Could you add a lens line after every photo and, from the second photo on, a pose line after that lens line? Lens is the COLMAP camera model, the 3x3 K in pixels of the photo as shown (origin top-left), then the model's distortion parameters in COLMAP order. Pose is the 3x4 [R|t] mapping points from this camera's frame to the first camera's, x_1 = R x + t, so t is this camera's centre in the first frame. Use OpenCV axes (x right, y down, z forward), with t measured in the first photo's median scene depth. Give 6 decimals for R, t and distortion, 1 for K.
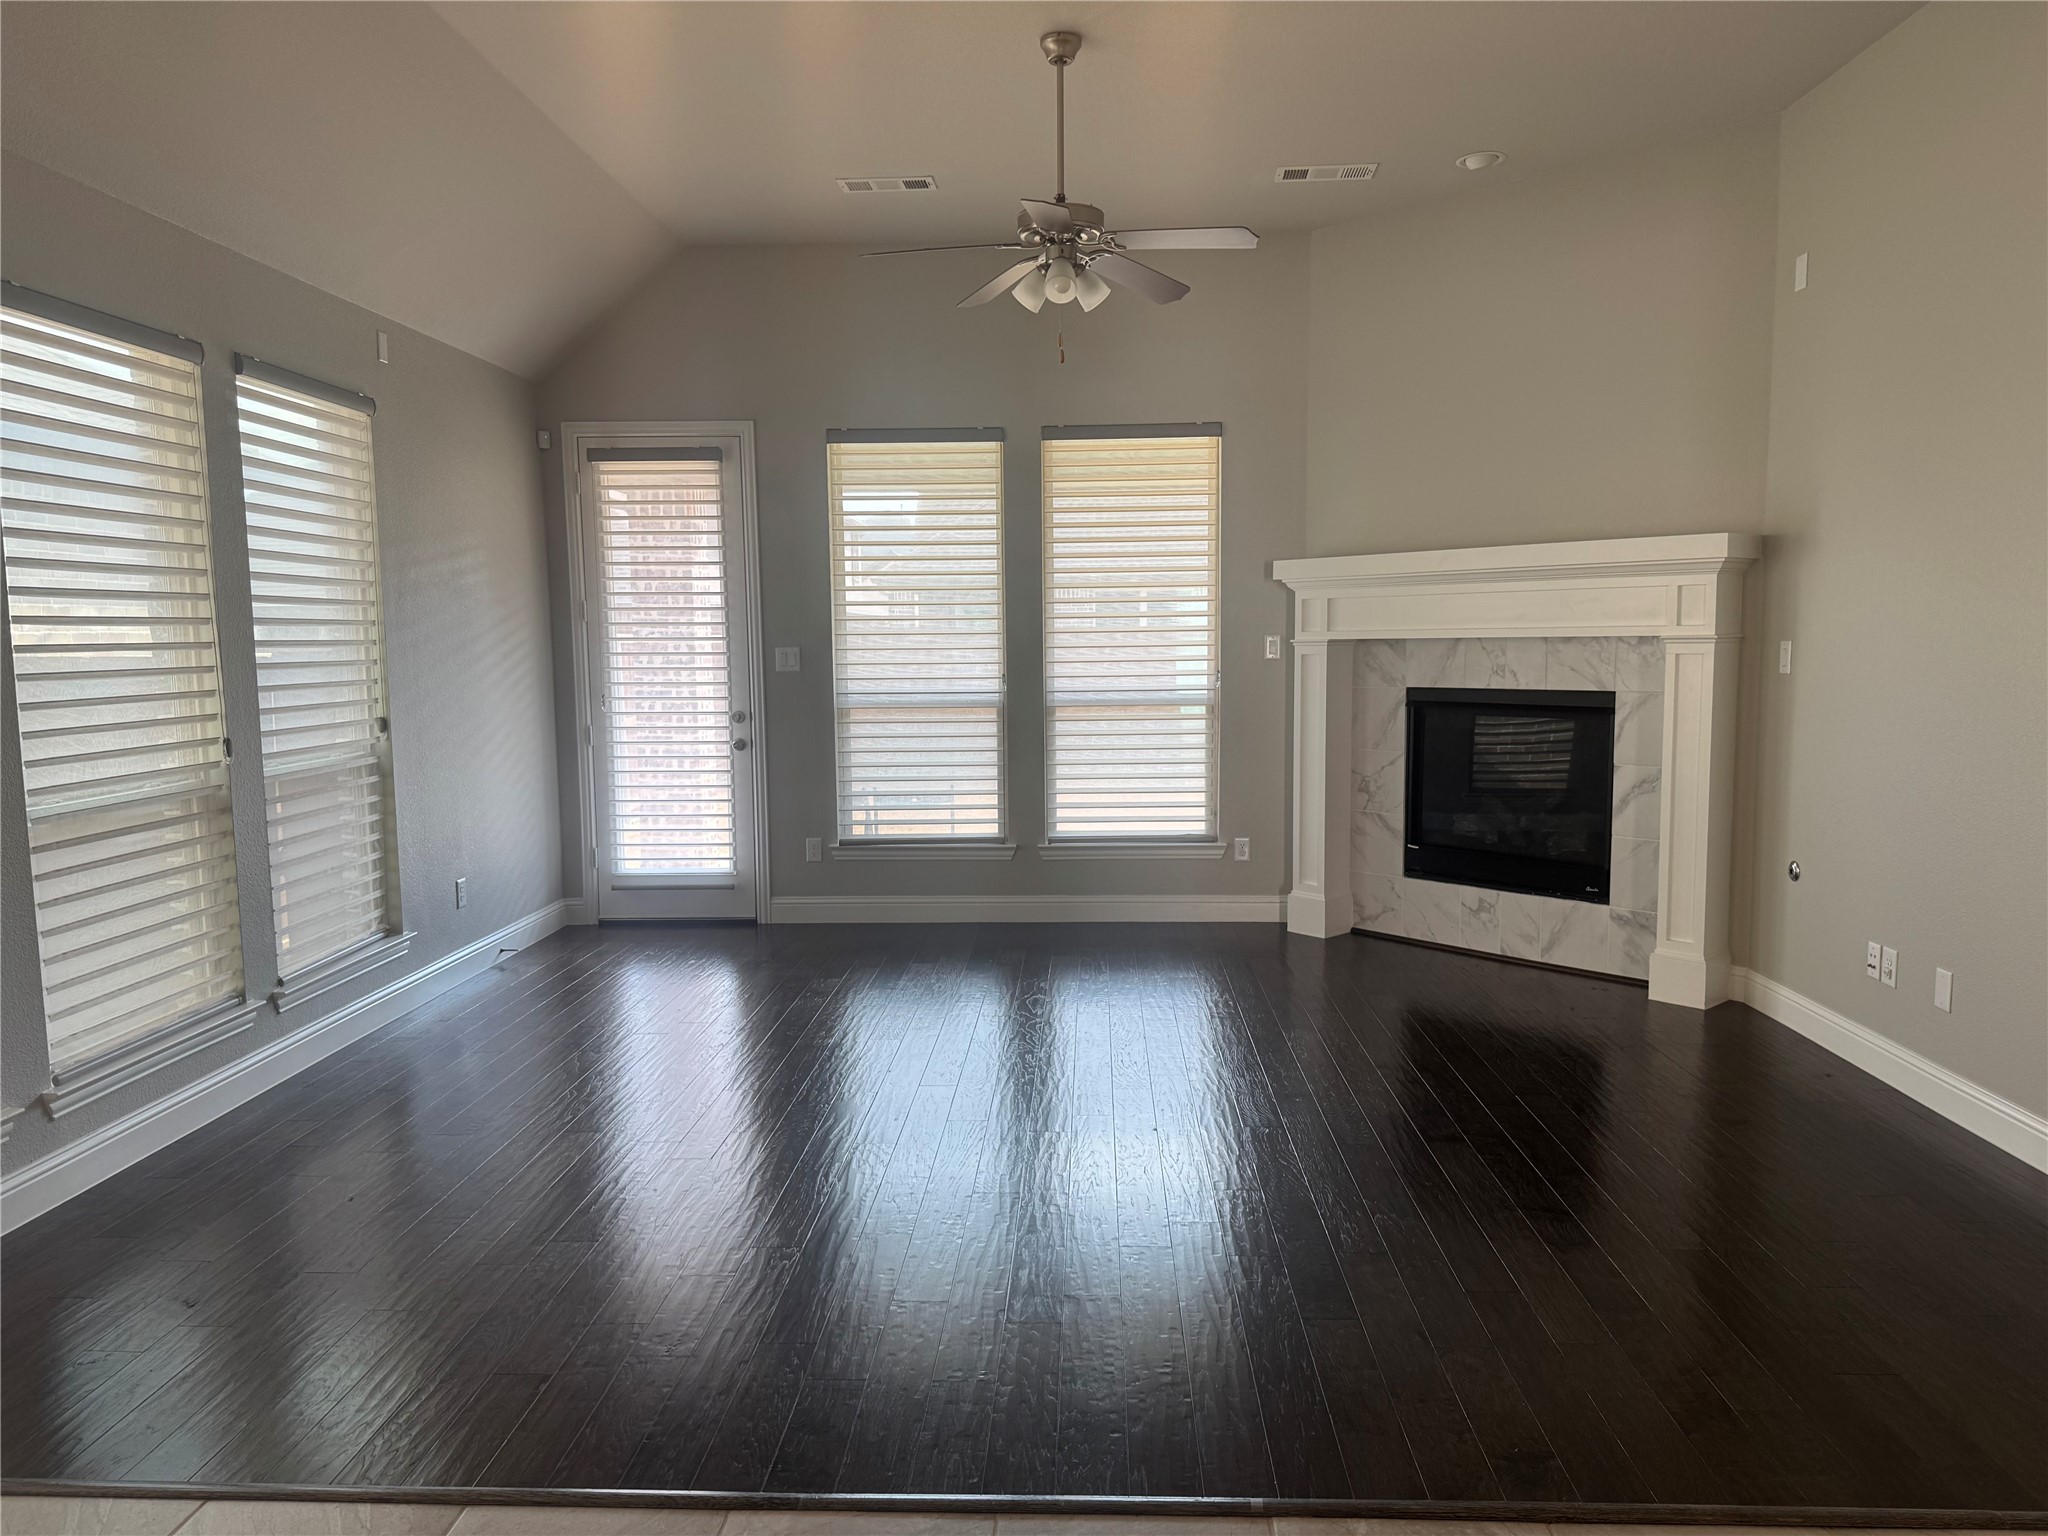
lens RADIAL K [[1418.9, 0, 1024.0], [0, 1418.9, 768.0], [0, 0, 1]] dist [-0.000770, -0.000228]
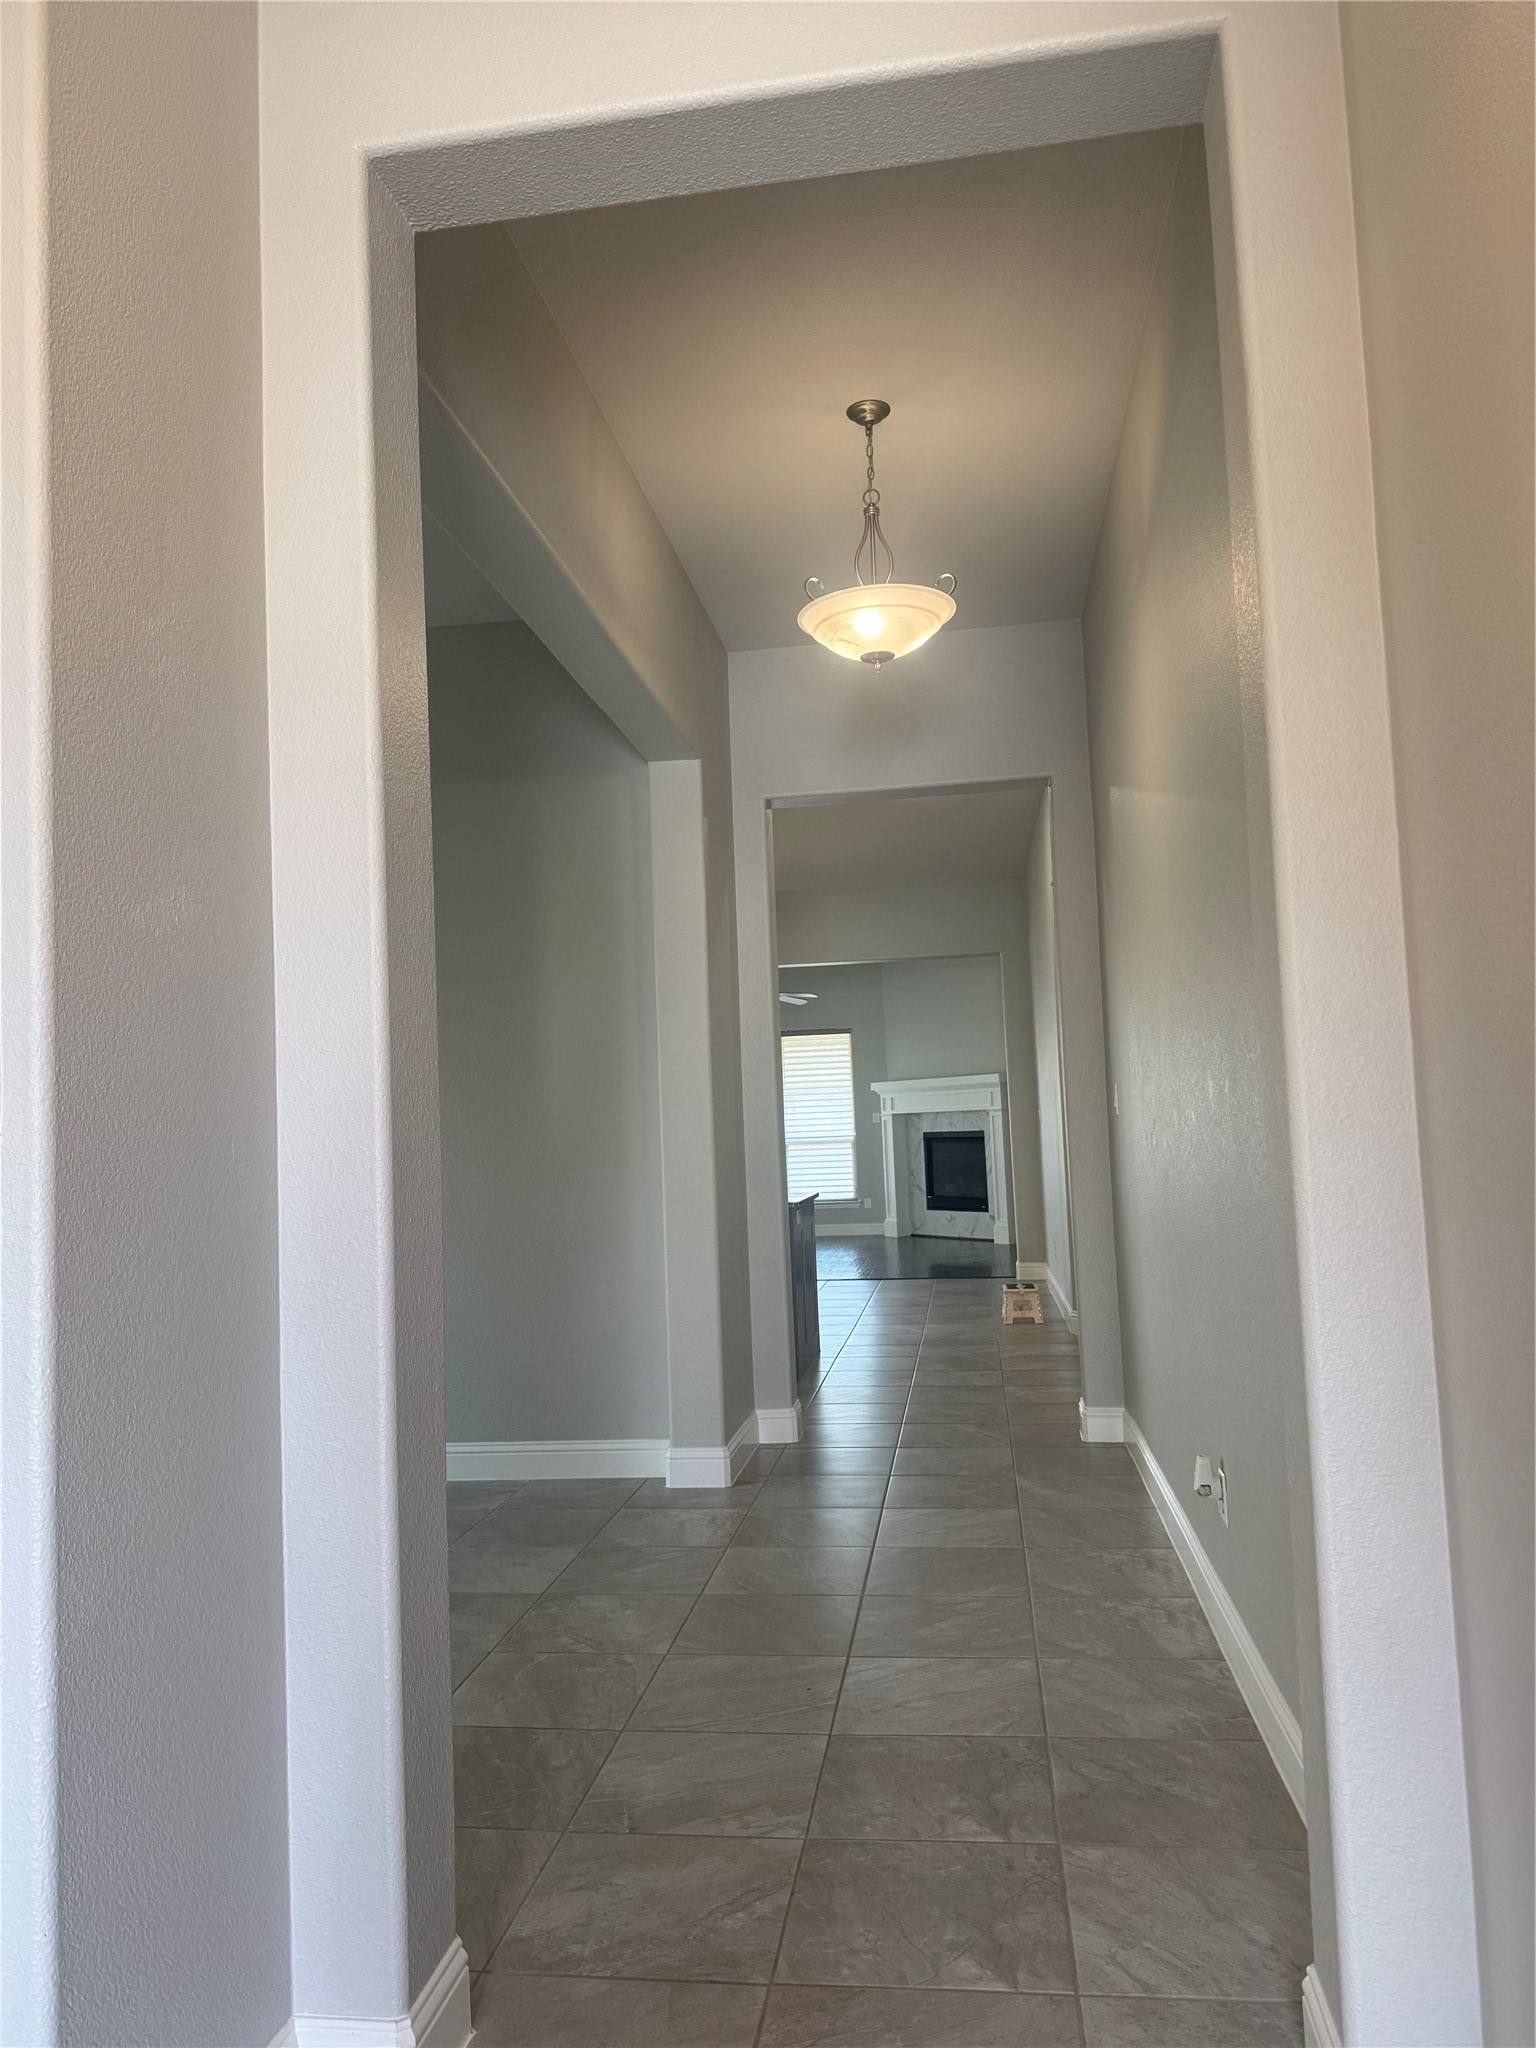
lens RADIAL K [[1418.9, 0, 768.0], [0, 1418.9, 1024.0], [0, 0, 1]] dist [-0.000770, -0.000228]
pose [[0.994939, -0.031472, -0.095420, 0.238406], [0.016314, 0.987677, -0.155653, 0.136154], [0.099143, 0.153309, 0.983192, -1.482414]]
